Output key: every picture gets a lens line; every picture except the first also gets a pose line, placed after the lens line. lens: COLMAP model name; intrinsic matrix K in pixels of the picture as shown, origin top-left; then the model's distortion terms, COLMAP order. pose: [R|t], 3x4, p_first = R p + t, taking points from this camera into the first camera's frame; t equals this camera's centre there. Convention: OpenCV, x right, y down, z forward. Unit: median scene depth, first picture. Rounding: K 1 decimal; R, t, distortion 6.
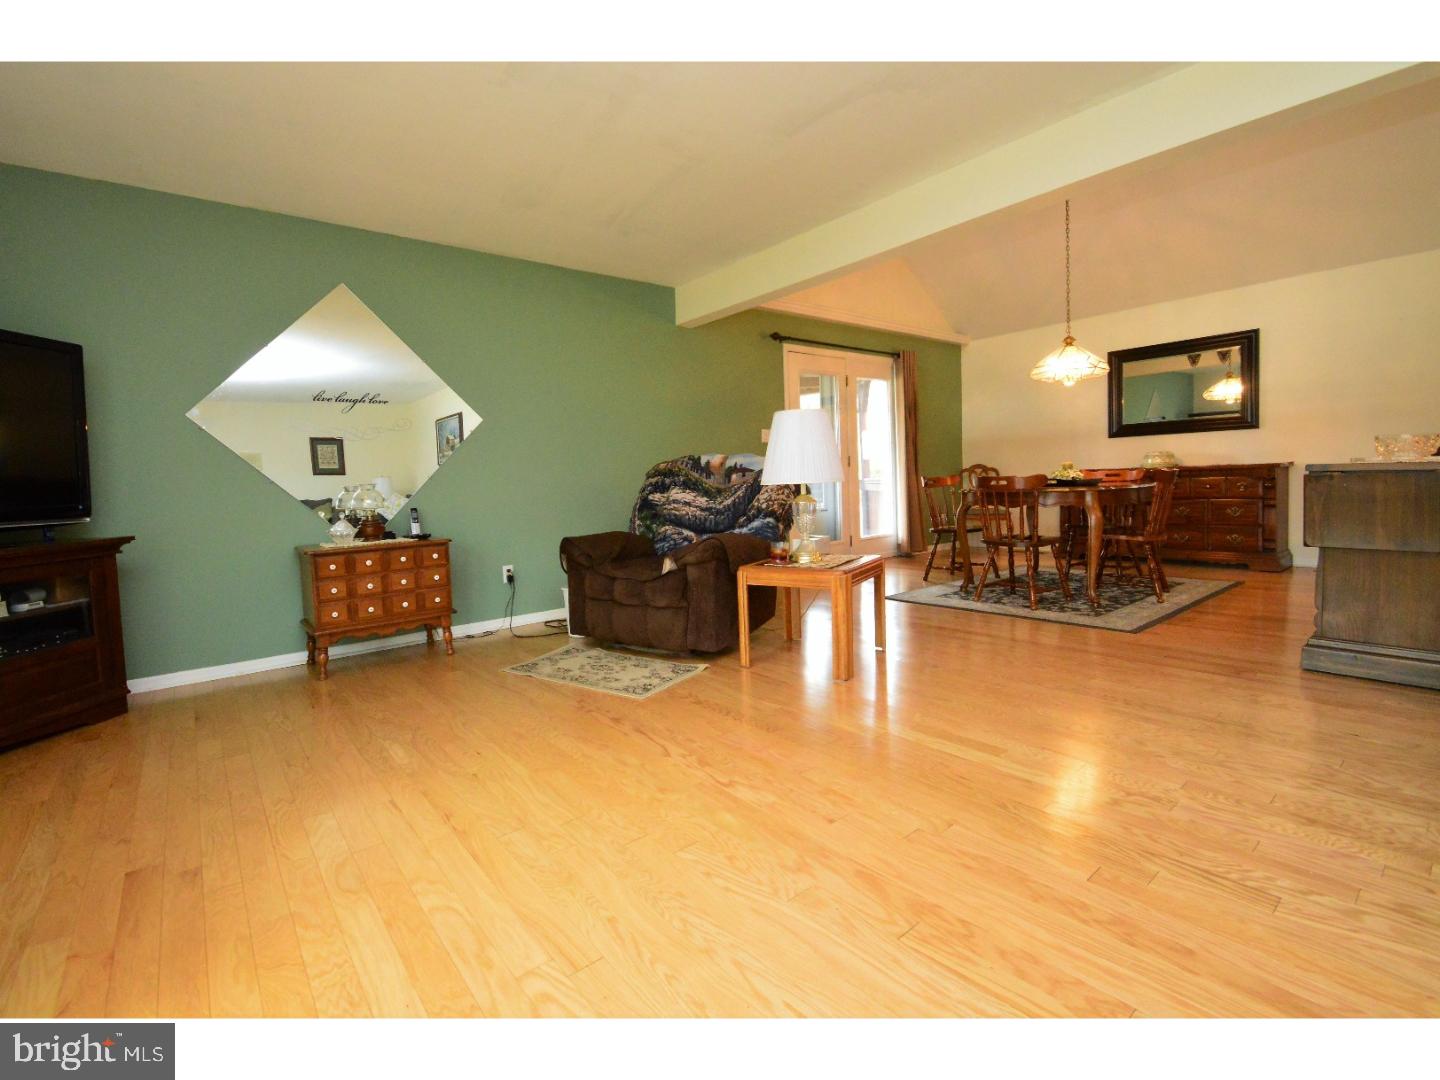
lens RADIAL K [[644.0, 0, 686.3], [0, 644.0, 514.8], [0, 0, 1]] dist [0.013986, -0.014820]
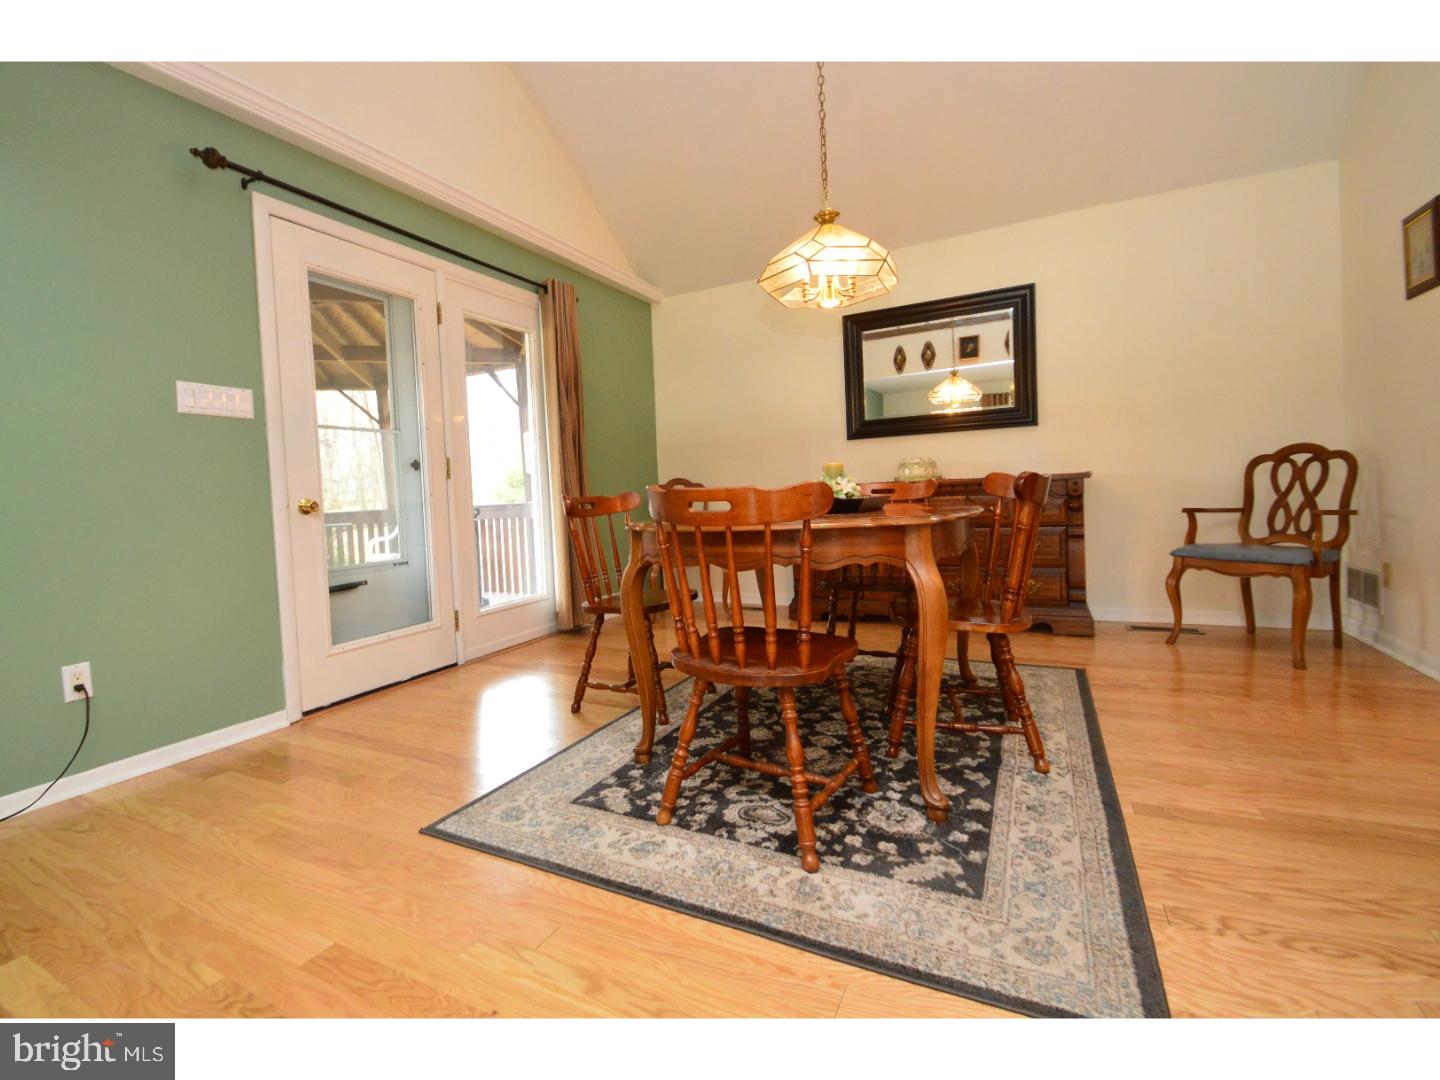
lens RADIAL K [[644.0, 0, 686.3], [0, 644.0, 514.8], [0, 0, 1]] dist [0.013986, -0.014820]
pose [[0.913880, -0.015986, 0.405671, 0.230906], [0.031015, 0.999053, -0.030502, -0.024594], [-0.404799, 0.040457, 0.913510, 0.477626]]
